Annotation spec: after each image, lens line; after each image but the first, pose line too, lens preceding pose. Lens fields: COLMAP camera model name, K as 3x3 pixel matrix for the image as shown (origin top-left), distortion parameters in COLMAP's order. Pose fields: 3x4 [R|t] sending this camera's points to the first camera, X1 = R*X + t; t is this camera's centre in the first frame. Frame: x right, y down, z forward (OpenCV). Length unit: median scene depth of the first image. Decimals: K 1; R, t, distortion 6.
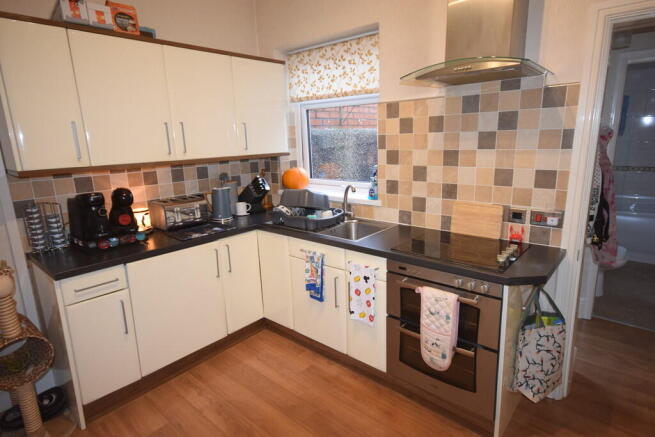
lens RADIAL K [[361.6, 0, 327.5], [0, 361.6, 218.5], [0, 0, 1]] dist [-0.000889, 0.000093]
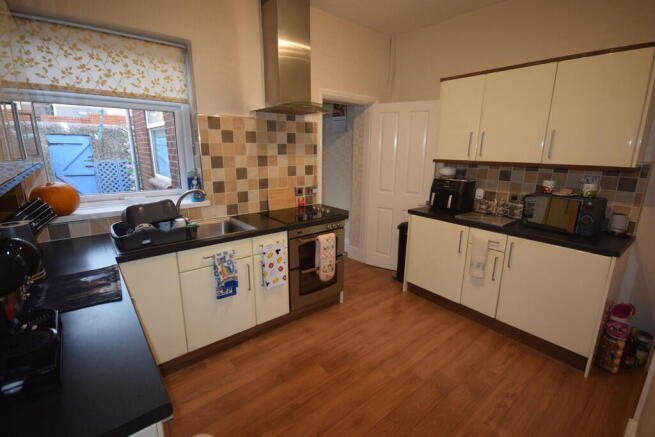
lens RADIAL K [[299.8, 0, 327.5], [0, 299.8, 218.5], [0, 0, 1]] dist [0.002538, 0.000104]
pose [[0.164236, -0.199655, 0.966004, -0.840726], [0.202953, 0.965190, 0.164982, -0.088420], [-0.965317, 0.168957, 0.199040, 0.538065]]
